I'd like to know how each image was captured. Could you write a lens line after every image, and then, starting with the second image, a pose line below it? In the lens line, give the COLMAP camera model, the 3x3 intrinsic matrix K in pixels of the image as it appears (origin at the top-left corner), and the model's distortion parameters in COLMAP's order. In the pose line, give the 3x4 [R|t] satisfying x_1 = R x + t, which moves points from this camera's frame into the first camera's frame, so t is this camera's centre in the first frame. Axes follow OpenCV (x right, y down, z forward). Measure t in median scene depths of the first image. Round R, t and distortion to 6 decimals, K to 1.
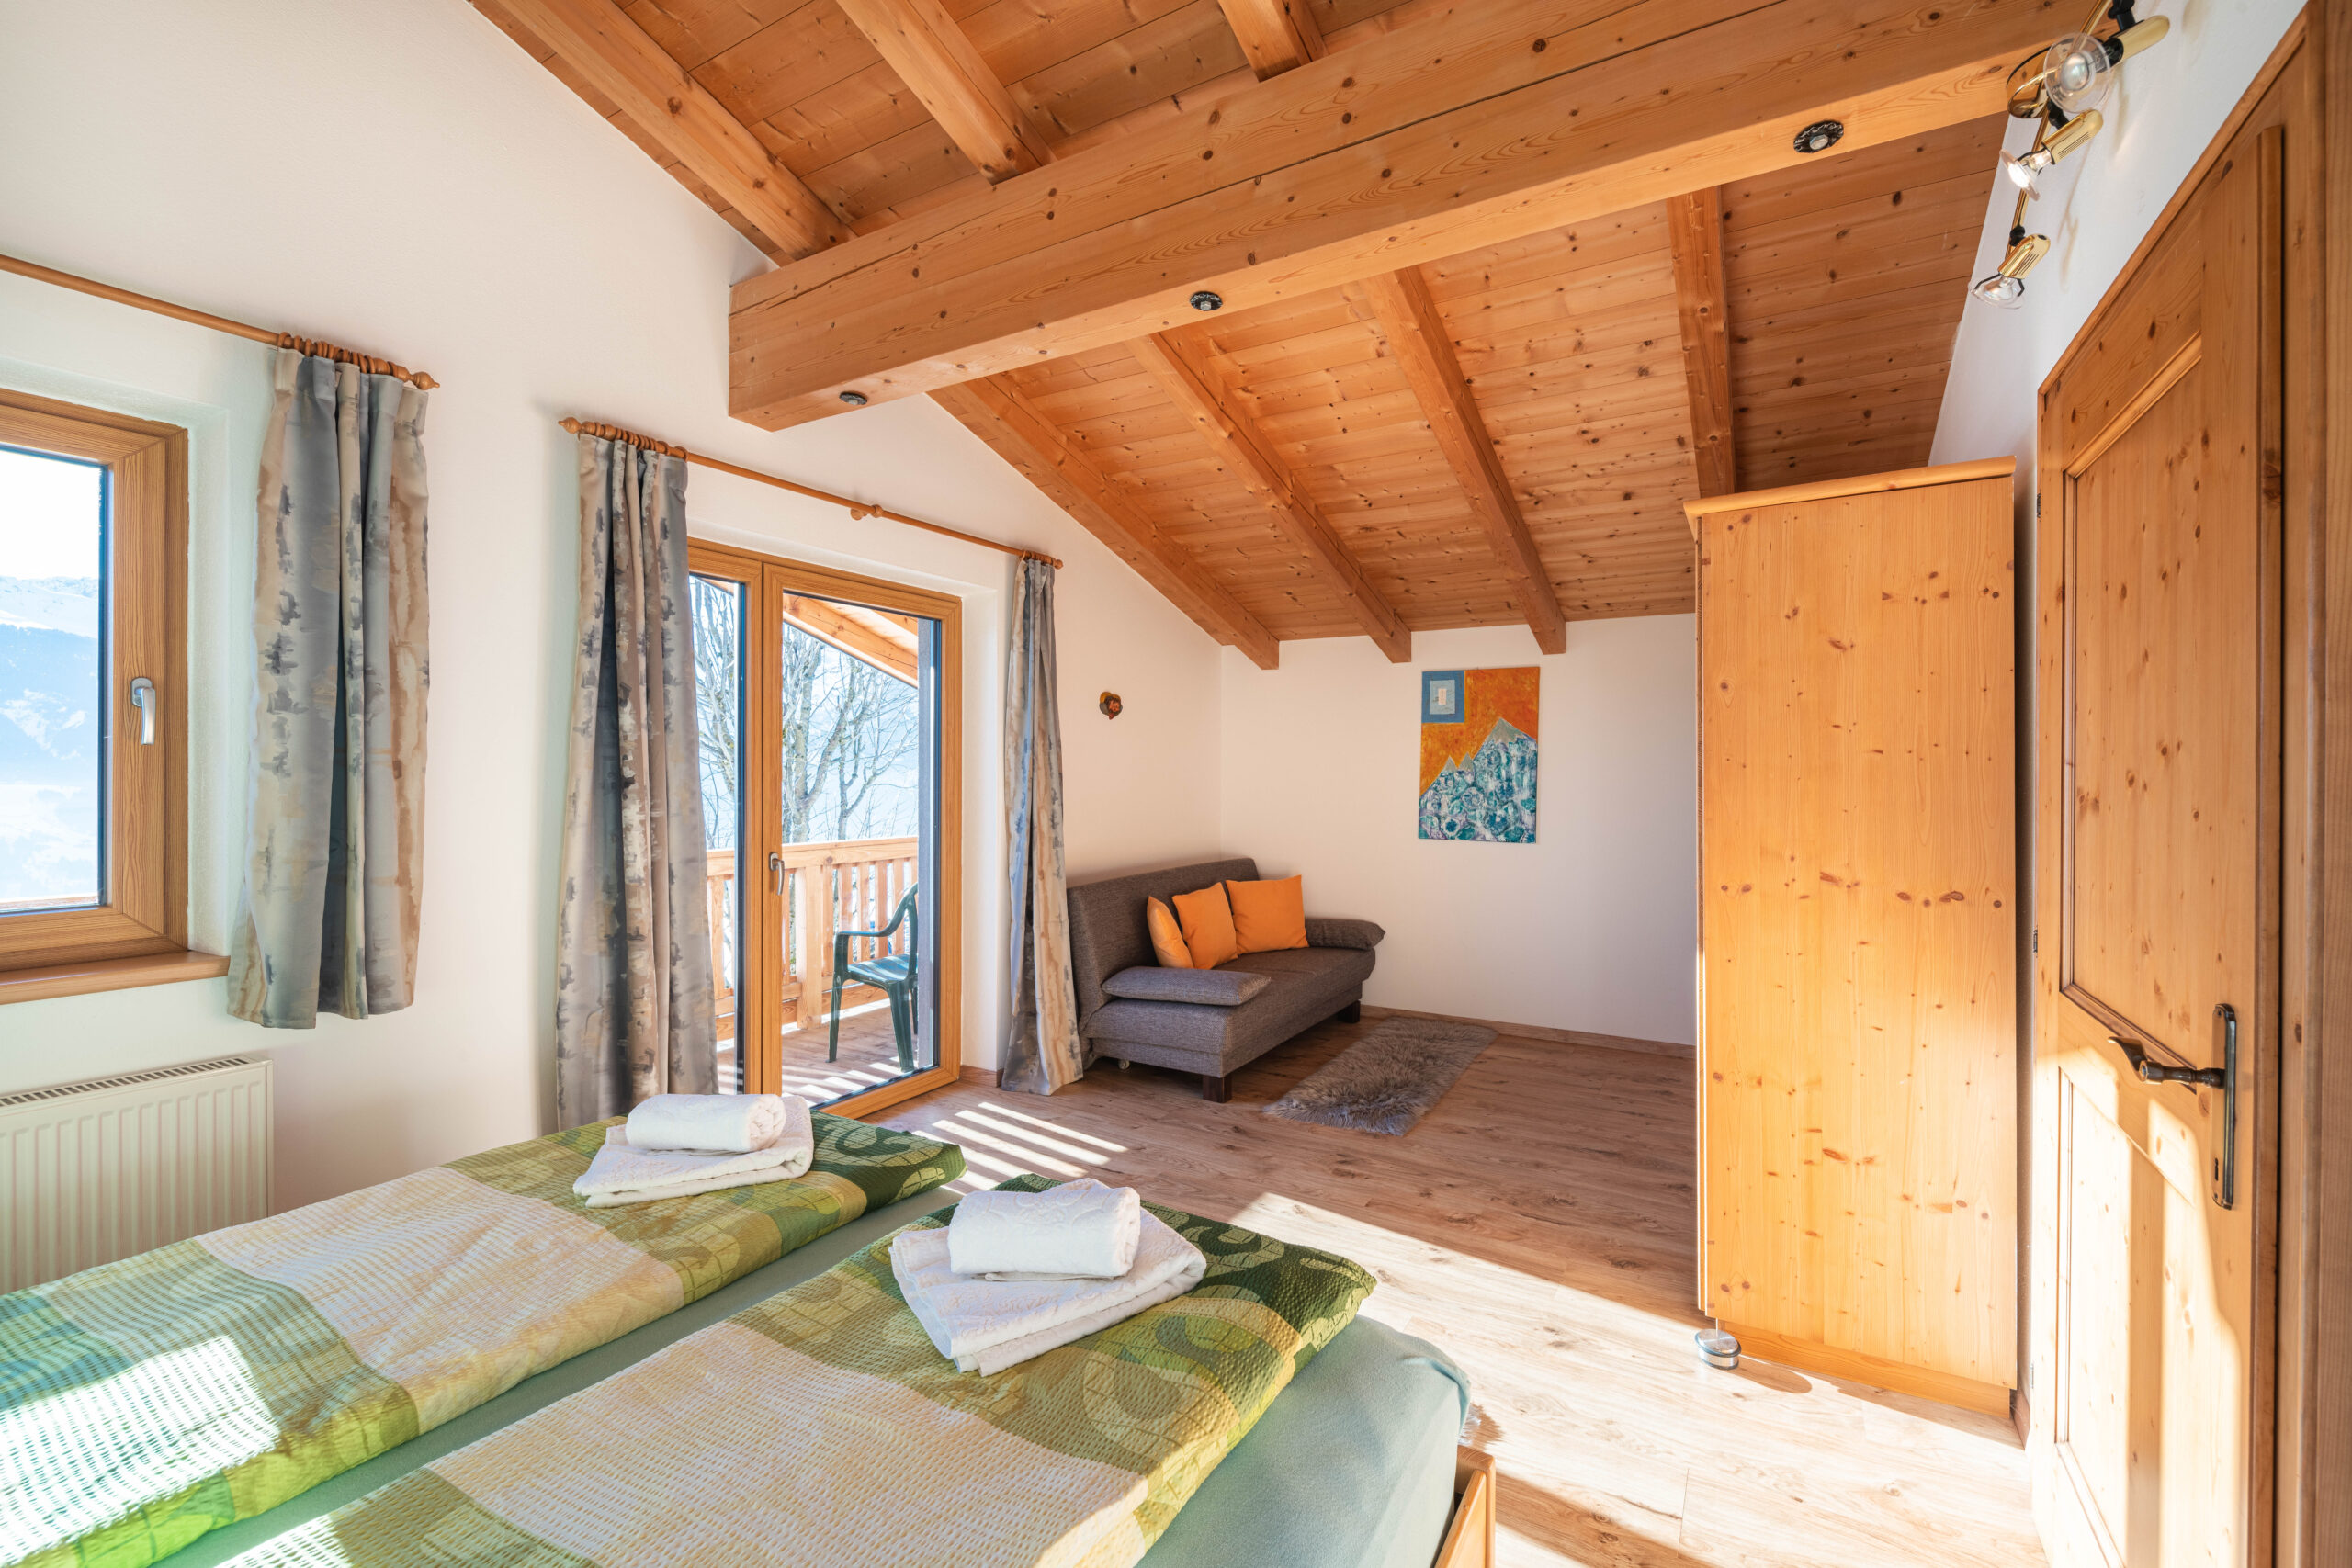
lens RADIAL K [[998.3, 0, 1177.7], [0, 998.3, 758.4], [0, 0, 1]] dist [-0.000030, -0.000003]
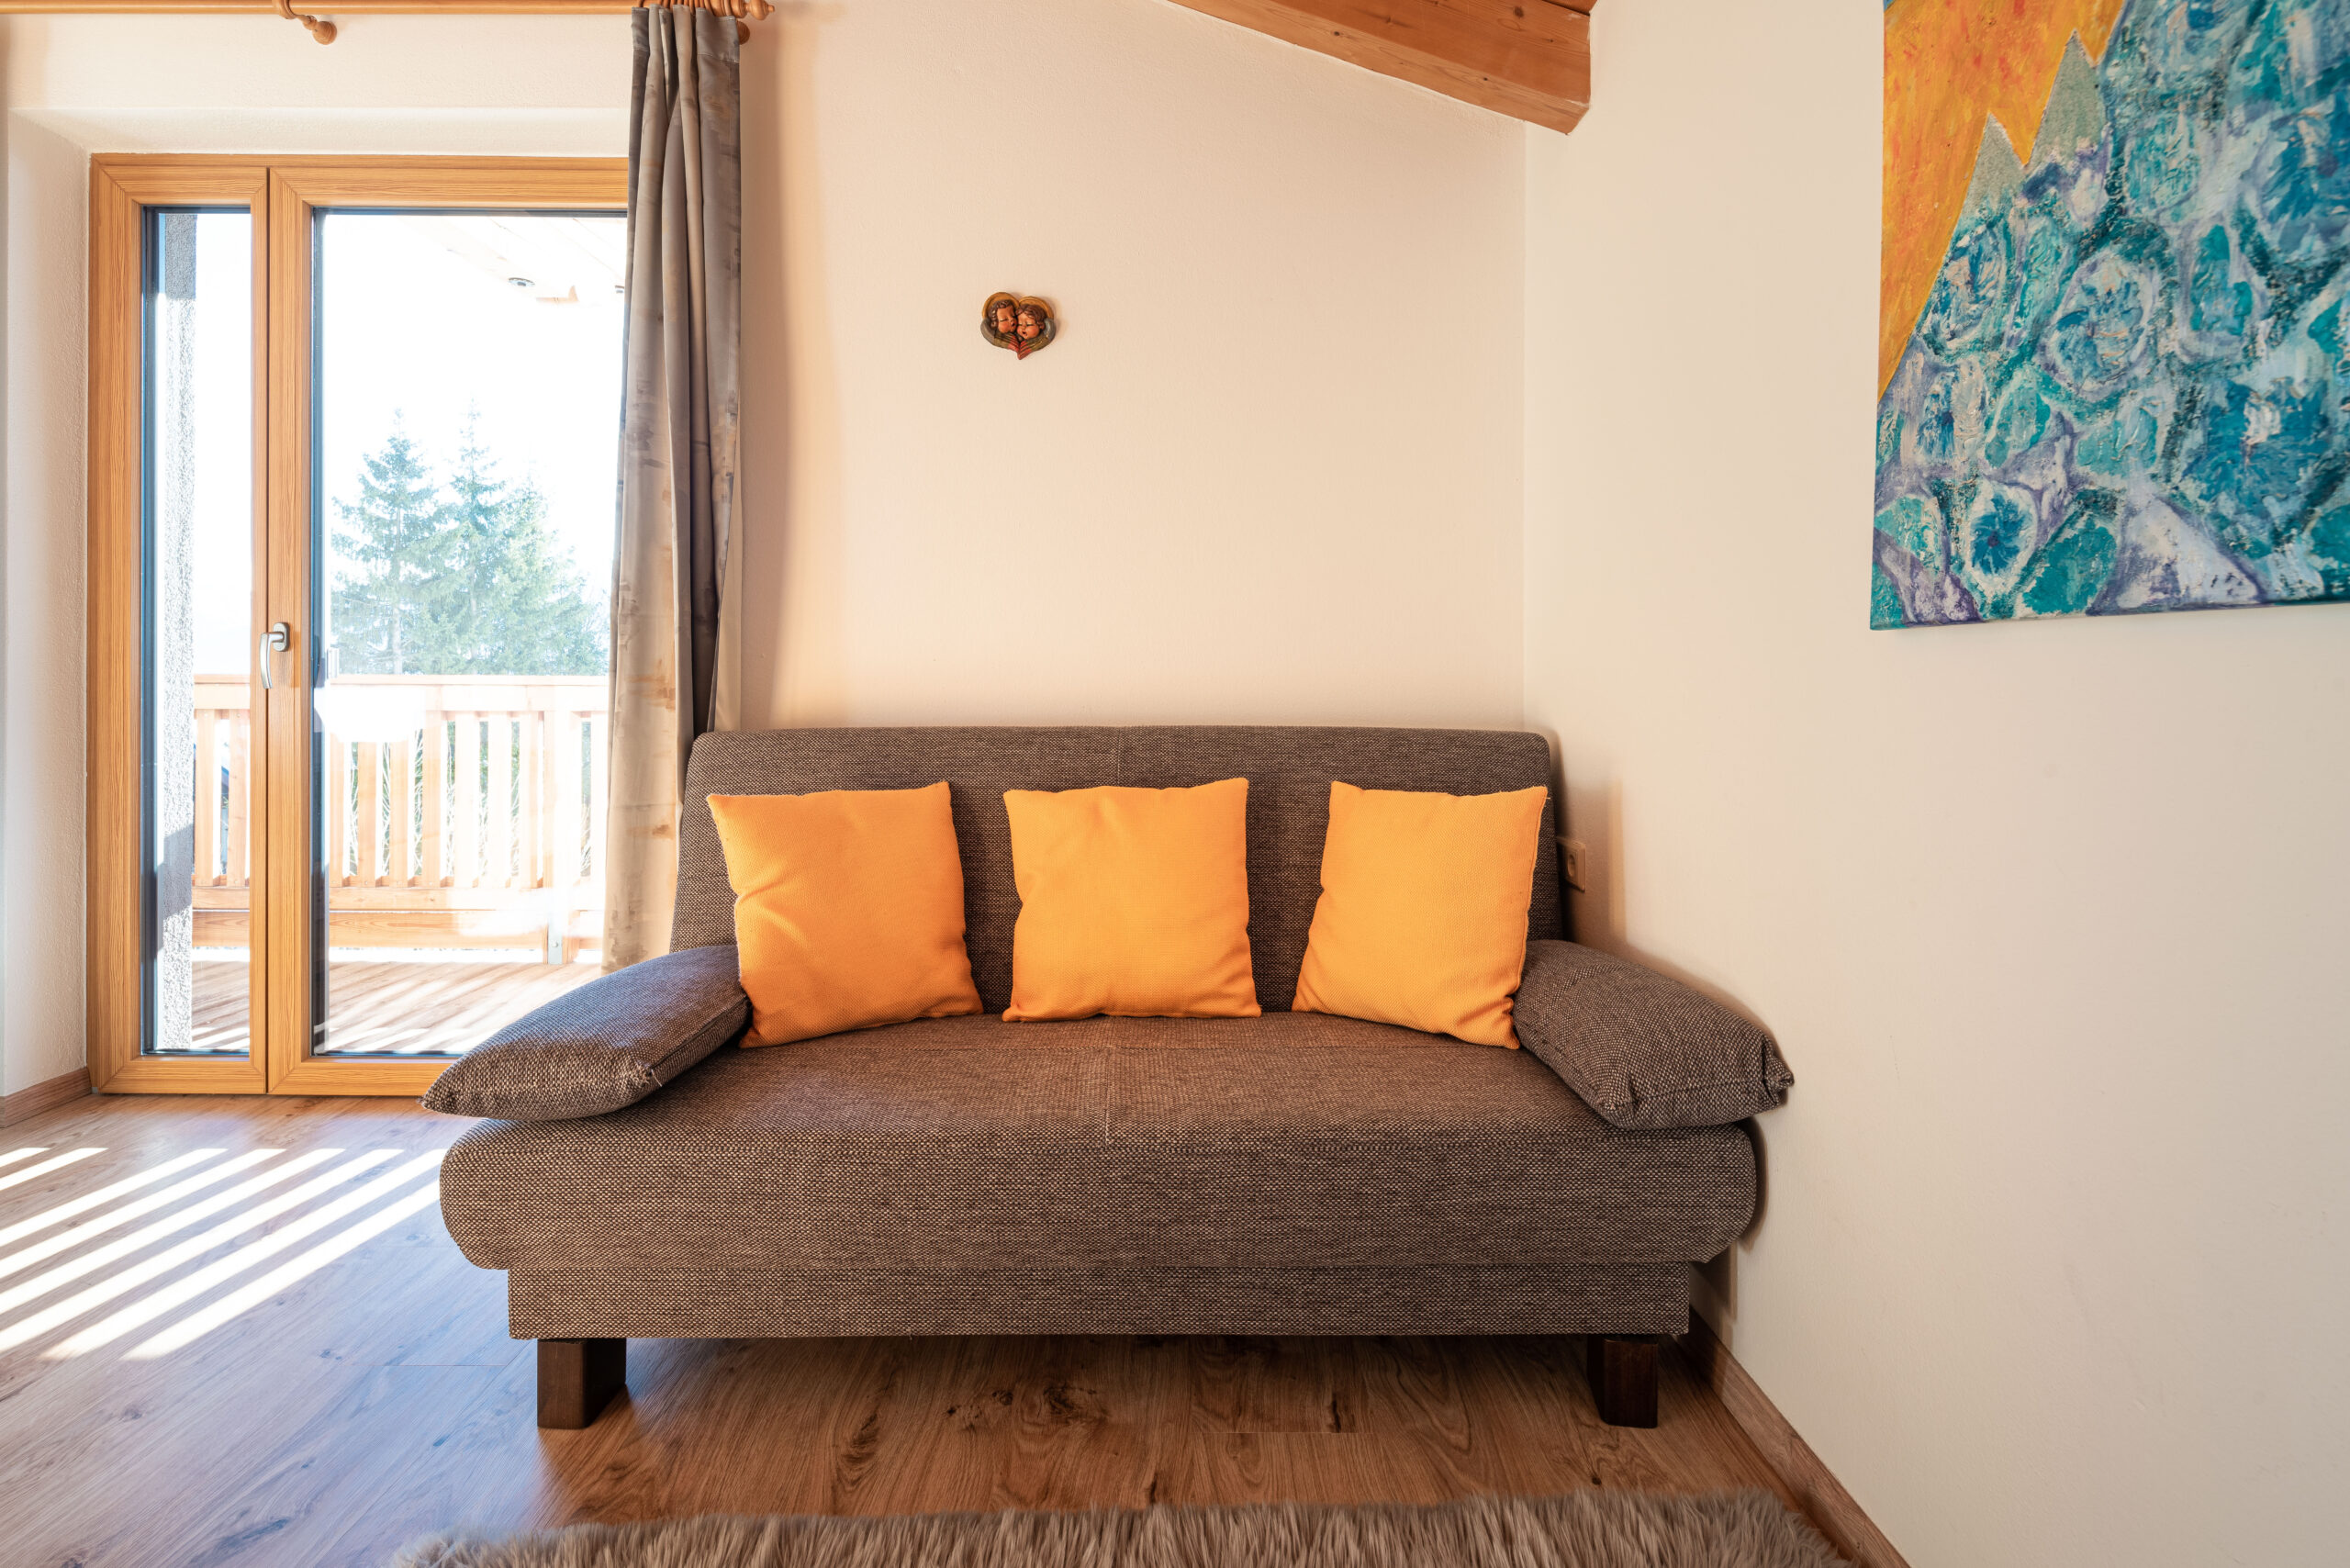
lens RADIAL K [[1174.5, 0, 1185.0], [0, 1174.5, 682.0], [0, 0, 1]] dist [-0.000443, -0.000534]
pose [[0.523464, -0.002268, -0.852045, 0.372045], [-0.003440, 0.999983, -0.004776, 0.093923], [0.852041, 0.005431, 0.523447, 0.795119]]
